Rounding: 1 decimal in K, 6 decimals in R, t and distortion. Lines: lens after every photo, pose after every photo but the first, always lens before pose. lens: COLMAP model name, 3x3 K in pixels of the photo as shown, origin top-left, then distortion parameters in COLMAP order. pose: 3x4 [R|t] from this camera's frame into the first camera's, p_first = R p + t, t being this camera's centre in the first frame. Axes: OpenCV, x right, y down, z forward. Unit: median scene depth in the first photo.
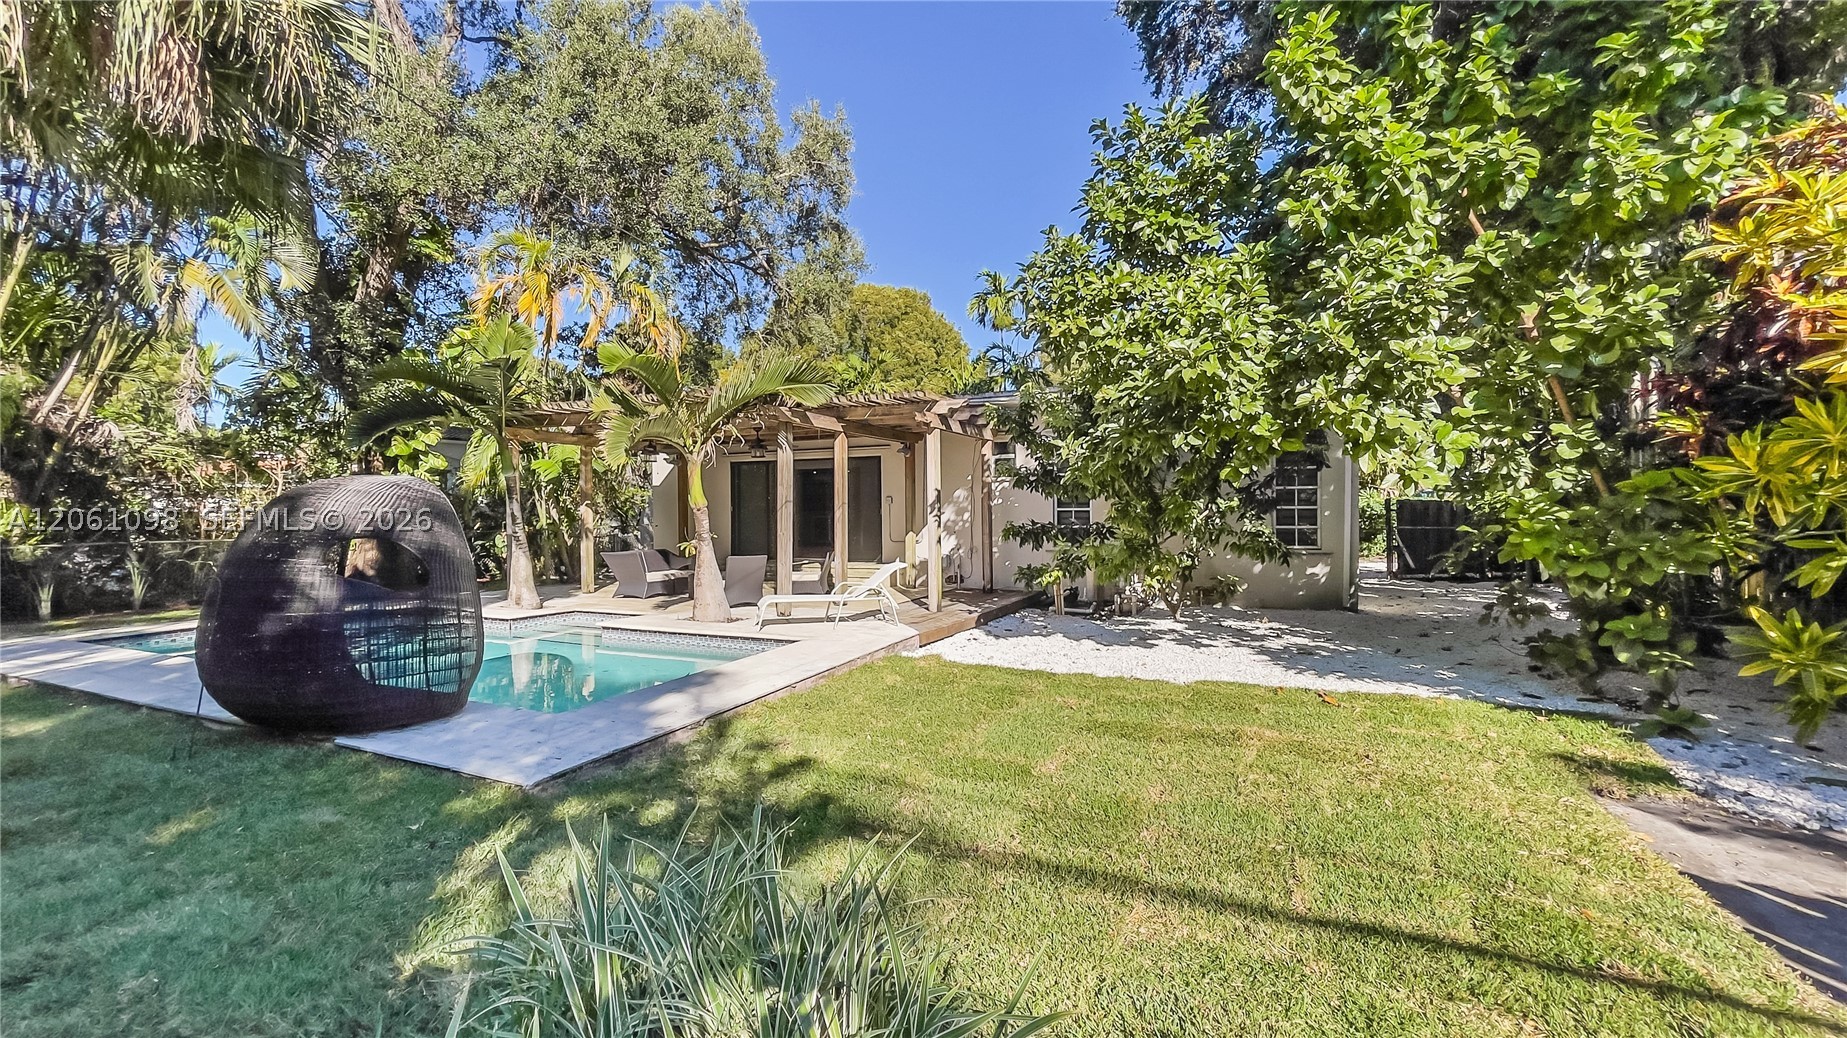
lens RADIAL K [[757.7, 0, 916.2], [0, 757.7, 529.2], [0, 0, 1]] dist [0.000960, 0.000412]
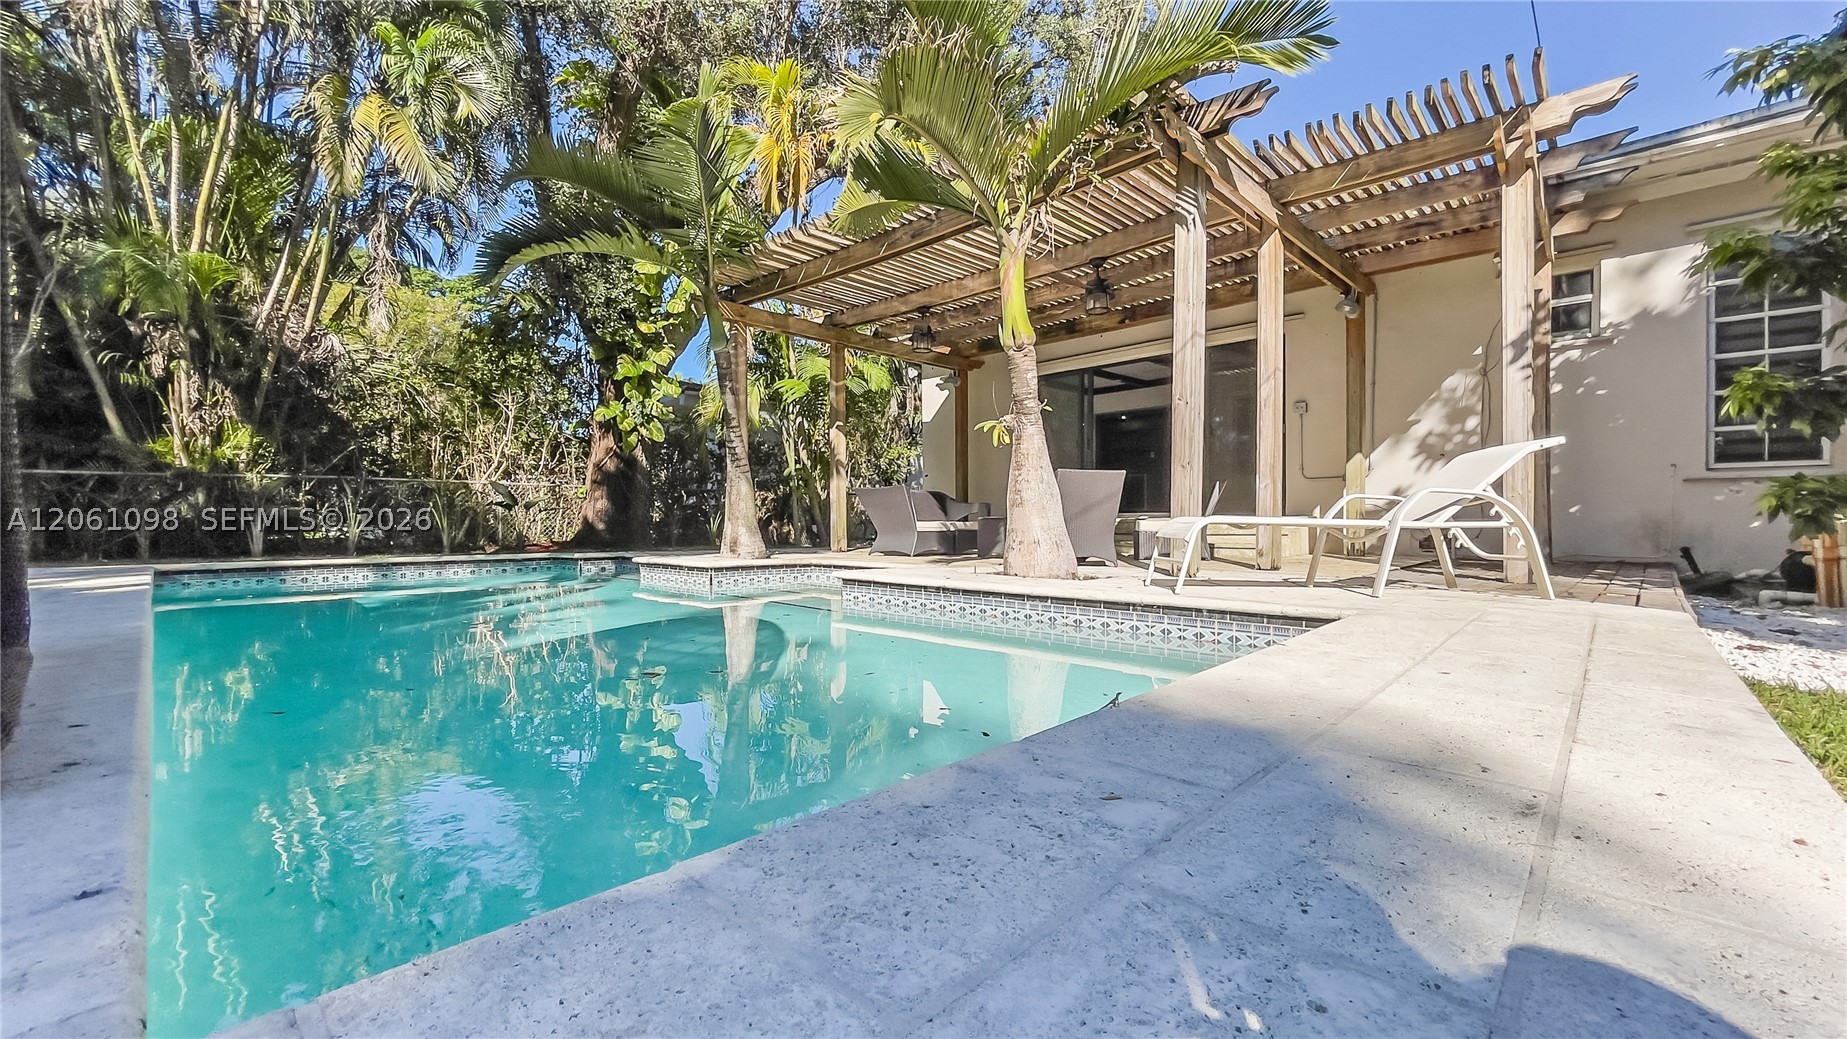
lens RADIAL K [[757.7, 0, 916.2], [0, 757.7, 529.7], [0, 0, 1]] dist [0.000960, 0.000412]
pose [[0.943154, 0.008445, -0.332248, -0.128527], [-0.012627, 0.999866, -0.010431, 0.070052], [0.332115, 0.014034, 0.943134, 0.354644]]
